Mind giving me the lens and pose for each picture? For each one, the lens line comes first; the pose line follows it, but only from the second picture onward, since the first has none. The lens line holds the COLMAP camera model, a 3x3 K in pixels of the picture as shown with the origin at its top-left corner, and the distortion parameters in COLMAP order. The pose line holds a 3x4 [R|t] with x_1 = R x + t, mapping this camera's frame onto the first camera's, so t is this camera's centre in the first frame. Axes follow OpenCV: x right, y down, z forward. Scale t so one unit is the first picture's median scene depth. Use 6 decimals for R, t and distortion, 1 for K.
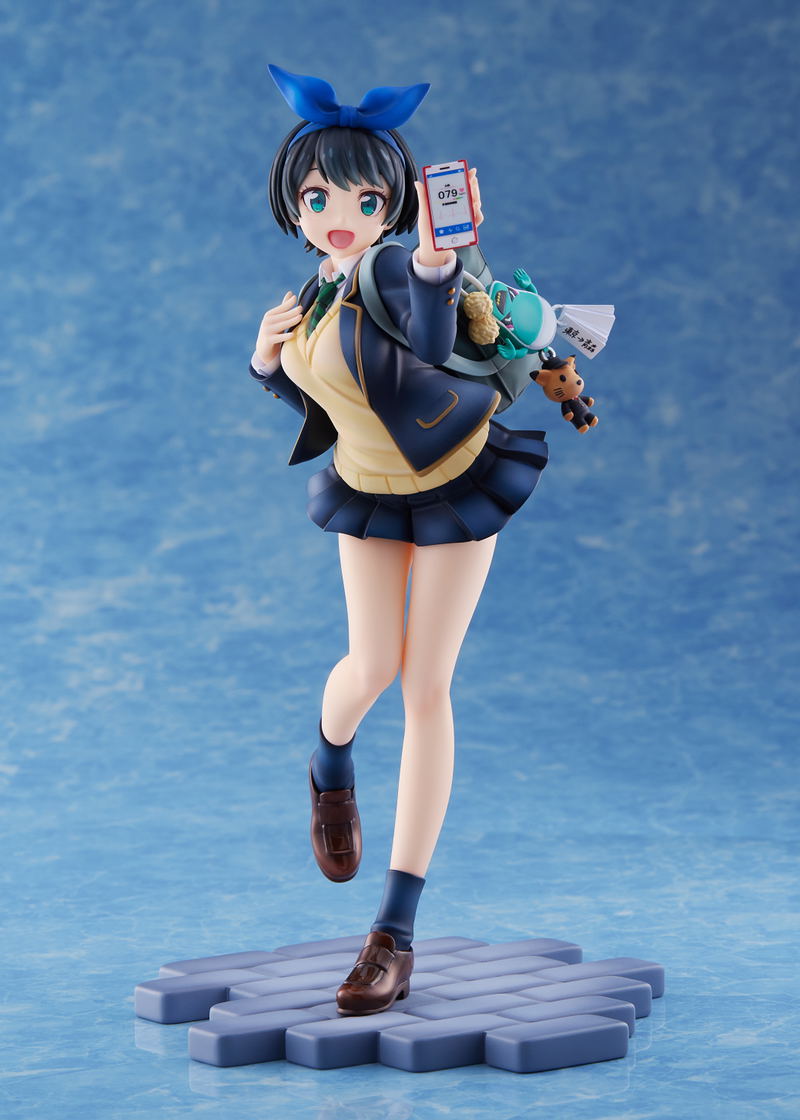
lens RADIAL K [[6412.6, 0, 400.0], [0, 6412.6, 560.0], [0, 0, 1]] dist [-0.186259, -0.095049]
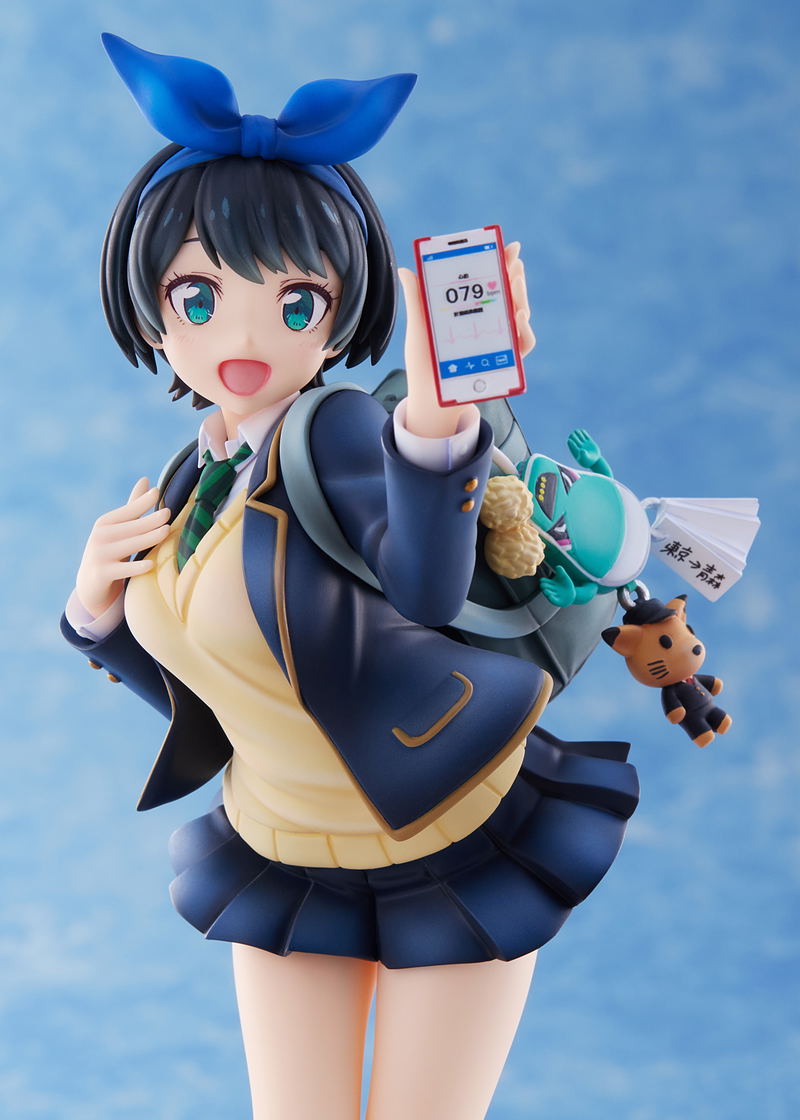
lens RADIAL K [[6982.9, 0, 400.0], [0, 6982.9, 560.0], [0, 0, 1]] dist [-0.049517, -14.401192]
pose [[0.999226, 0.000524, 0.039335, -0.018681], [-0.000303, 0.999984, -0.005640, -0.032319], [-0.039338, 0.005624, 0.999210, 0.442671]]
